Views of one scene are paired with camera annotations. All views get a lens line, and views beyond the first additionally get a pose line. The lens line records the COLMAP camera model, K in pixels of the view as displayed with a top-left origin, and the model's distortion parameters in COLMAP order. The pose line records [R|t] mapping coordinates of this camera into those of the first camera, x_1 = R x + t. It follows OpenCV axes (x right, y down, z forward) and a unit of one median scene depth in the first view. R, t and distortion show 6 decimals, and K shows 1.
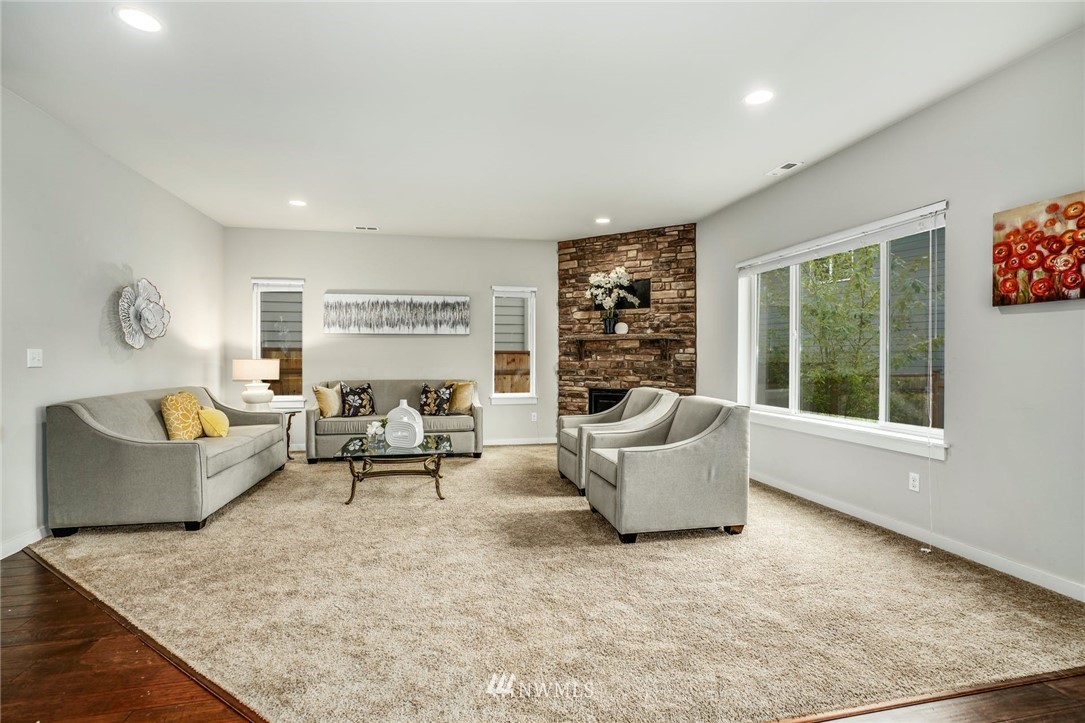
lens RADIAL K [[516.7, 0, 542.5], [0, 516.7, 361.5], [0, 0, 1]] dist [-0.076299, 0.031415]
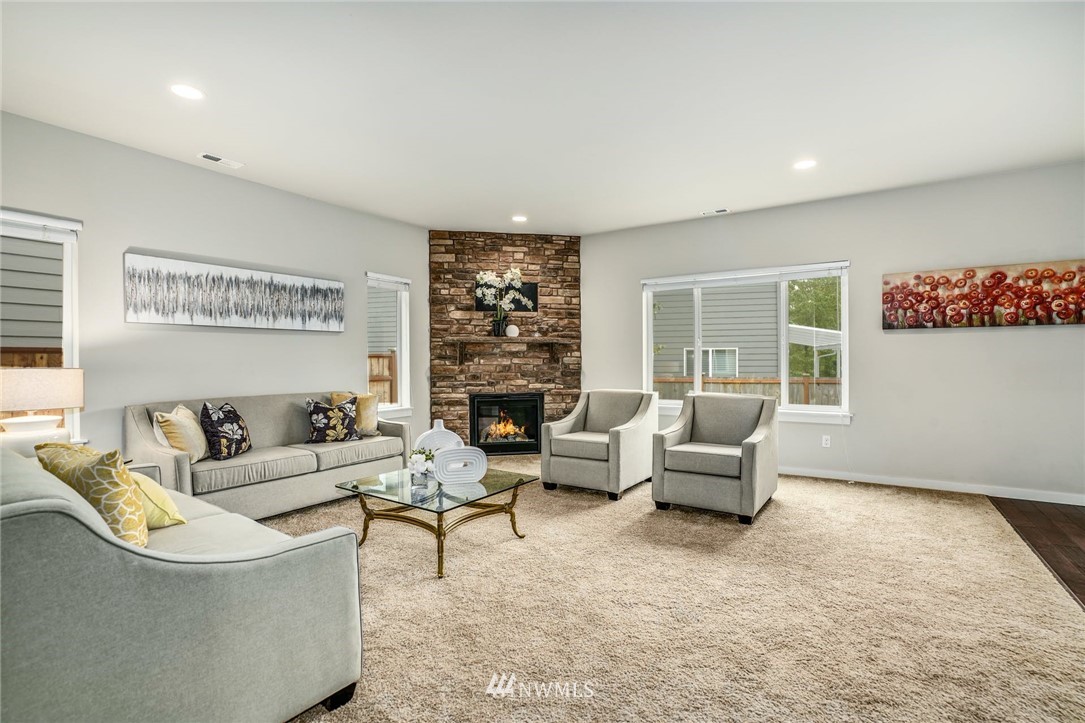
lens RADIAL K [[516.7, 0, 542.5], [0, 516.7, 361.5], [0, 0, 1]] dist [-0.076299, 0.031415]
pose [[0.707692, -0.005734, 0.706498, -0.499878], [0.010011, 0.999948, -0.001912, -0.004340], [-0.706450, 0.008427, 0.707713, 0.271393]]
